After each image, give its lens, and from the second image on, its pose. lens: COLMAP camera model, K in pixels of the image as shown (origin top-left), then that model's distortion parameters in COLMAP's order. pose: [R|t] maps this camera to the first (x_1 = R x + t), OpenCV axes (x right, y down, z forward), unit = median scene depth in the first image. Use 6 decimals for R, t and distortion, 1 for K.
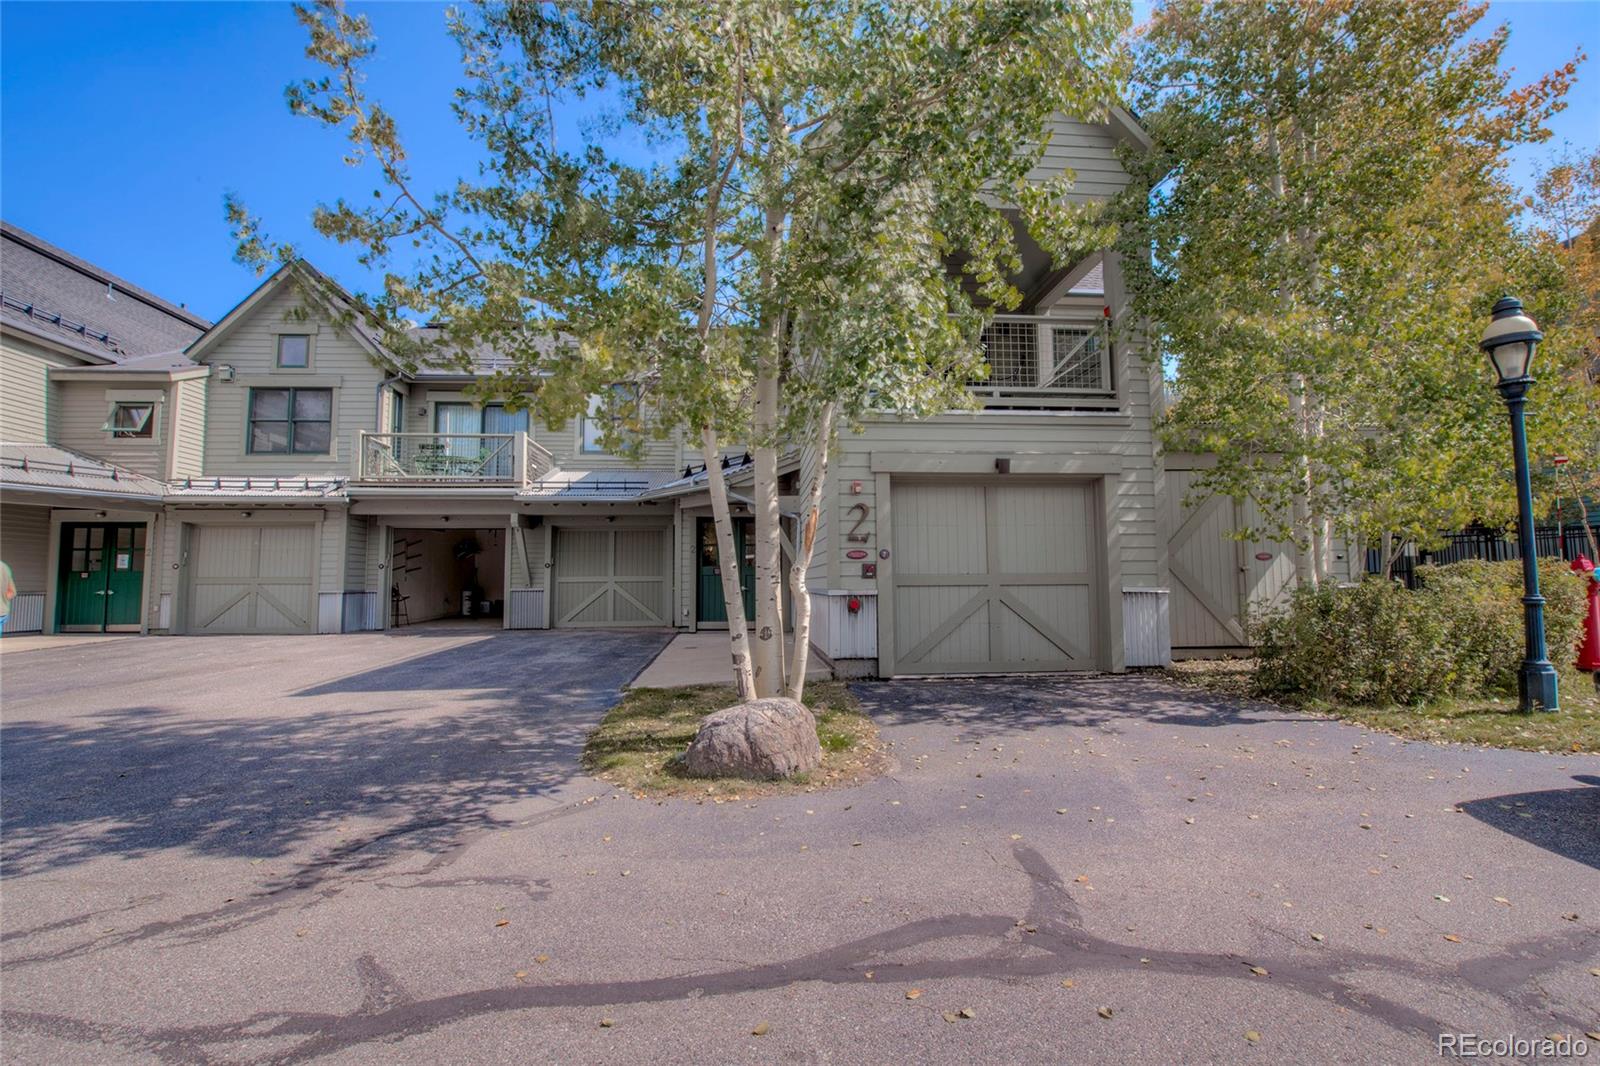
lens RADIAL K [[690.6, 0, 800.0], [0, 690.6, 533.0], [0, 0, 1]] dist [-0.013876, -0.000289]
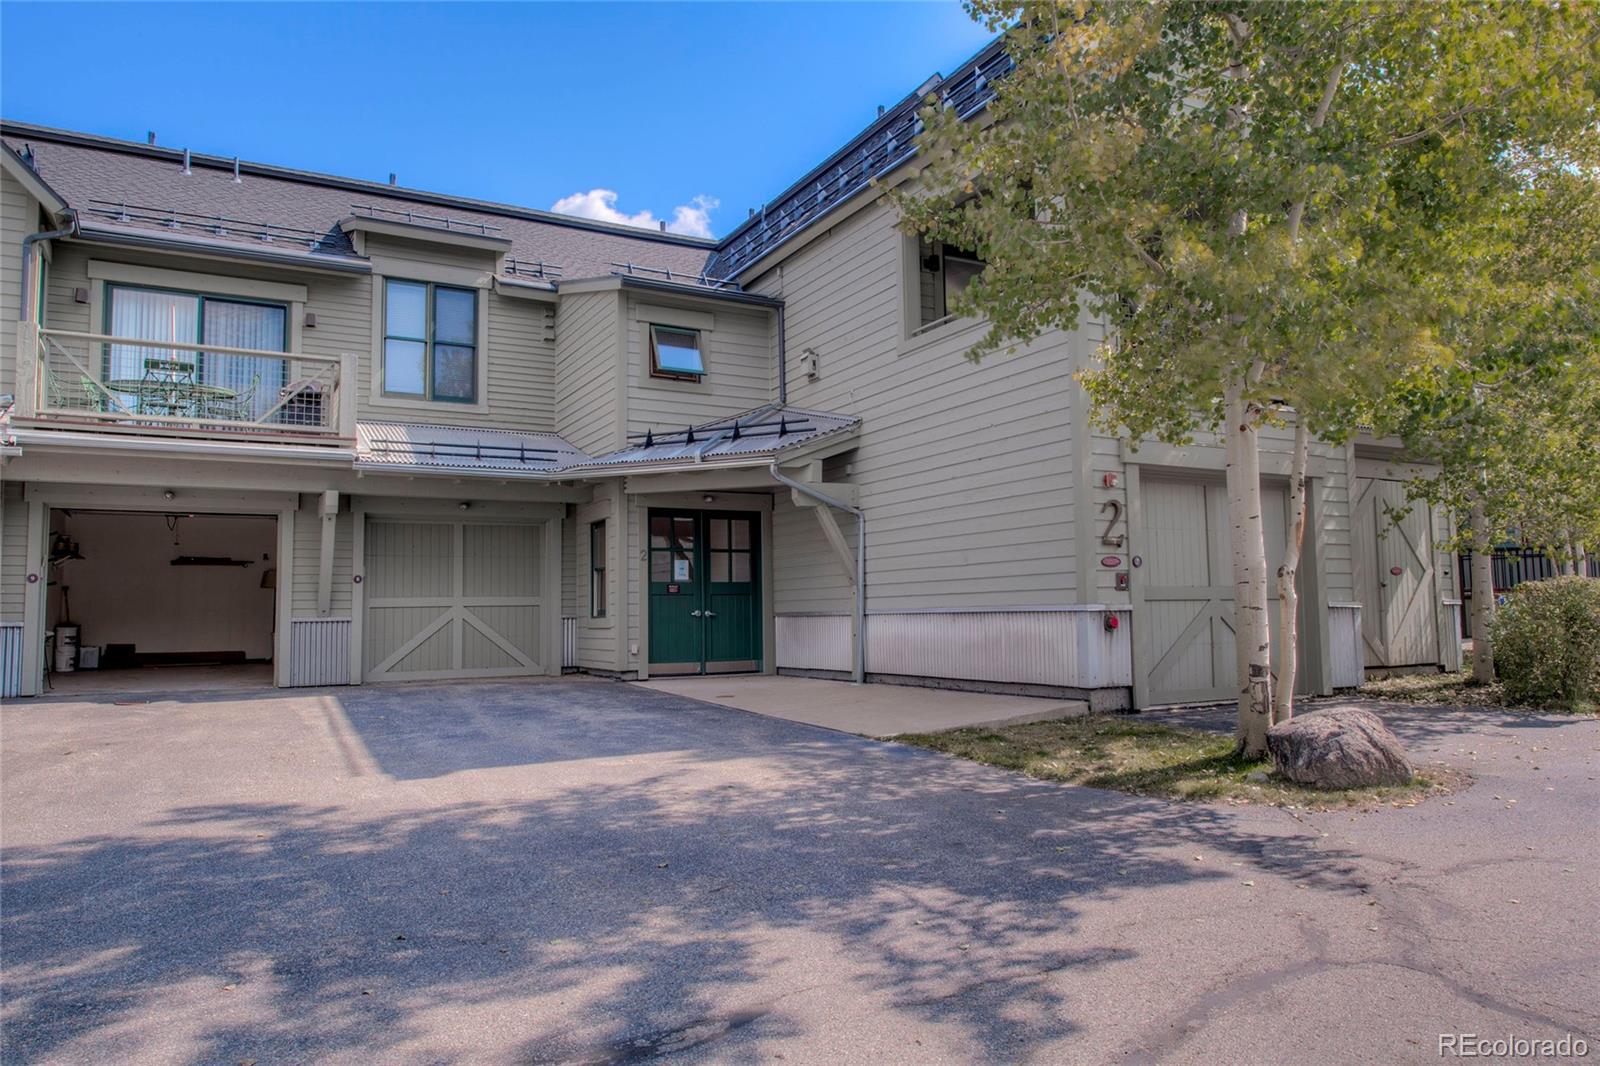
lens RADIAL K [[1069.6, 0, 800.0], [0, 1069.6, 533.0], [0, 0, 1]] dist [0.004623, 0.001548]
pose [[0.914099, 0.025403, 0.404695, -0.740432], [-0.021642, 0.999670, -0.013865, 0.021865], [-0.404914, 0.003916, 0.914347, -0.017831]]
